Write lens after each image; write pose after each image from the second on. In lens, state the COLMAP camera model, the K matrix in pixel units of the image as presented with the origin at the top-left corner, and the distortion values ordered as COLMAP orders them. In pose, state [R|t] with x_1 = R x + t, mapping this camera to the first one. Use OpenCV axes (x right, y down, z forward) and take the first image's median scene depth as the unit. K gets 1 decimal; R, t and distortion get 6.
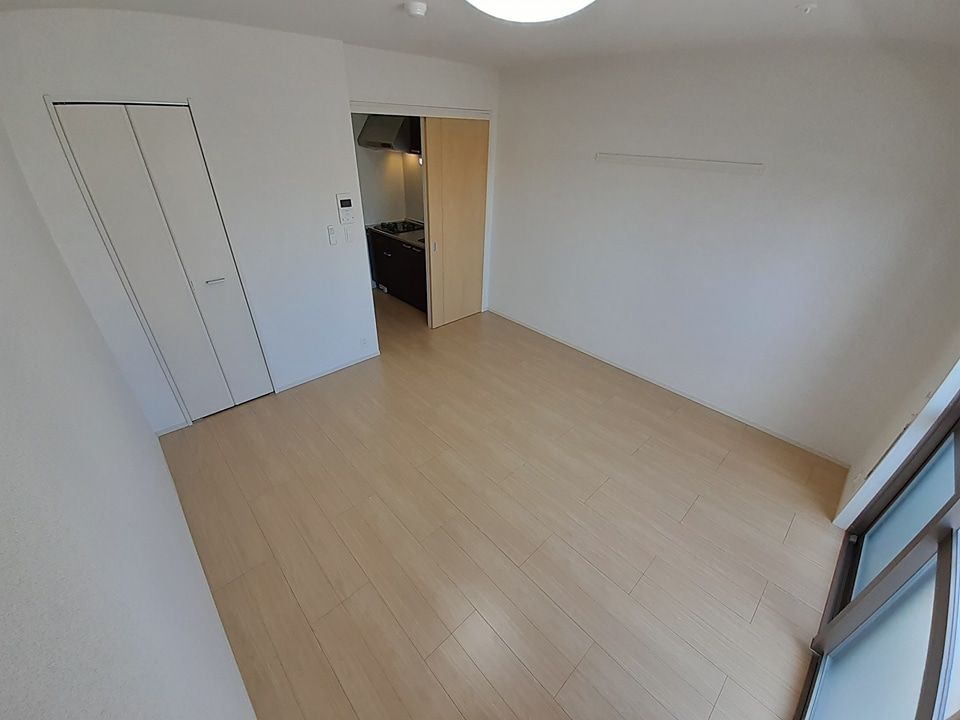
lens RADIAL K [[385.8, 0, 467.3], [0, 385.8, 359.6], [0, 0, 1]] dist [-0.027922, -0.000494]
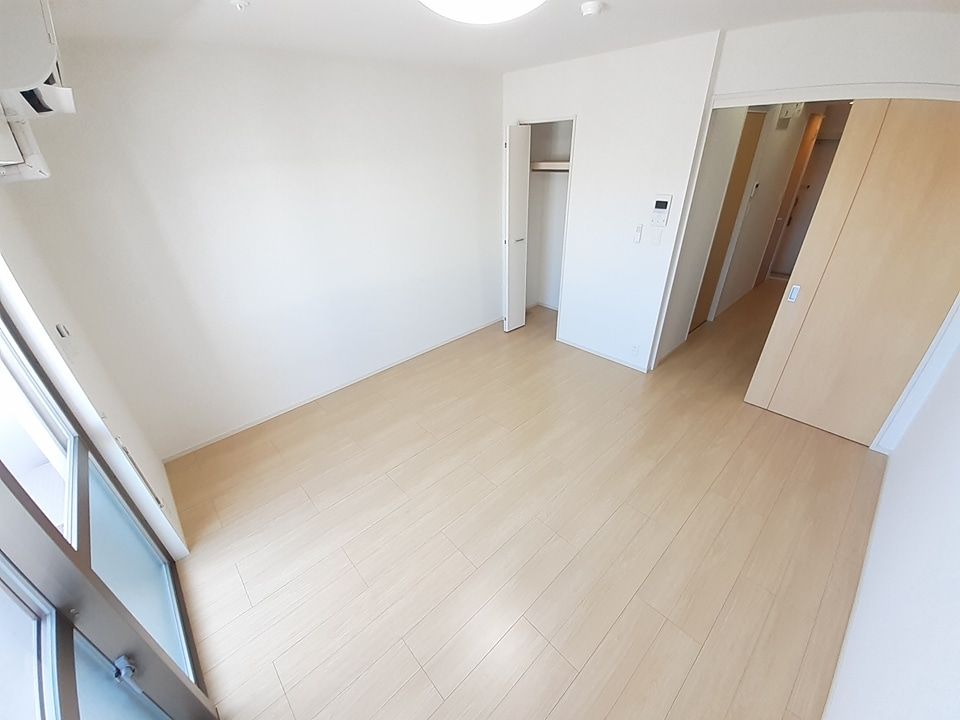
lens RADIAL K [[385.8, 0, 467.3], [0, 385.8, 359.6], [0, 0, 1]] dist [-0.027922, -0.000494]
pose [[0.004792, 0.472777, -0.881169, 0.485024], [-0.474252, 0.776852, 0.414228, -0.185648], [0.880376, 0.415912, 0.227938, 0.350883]]
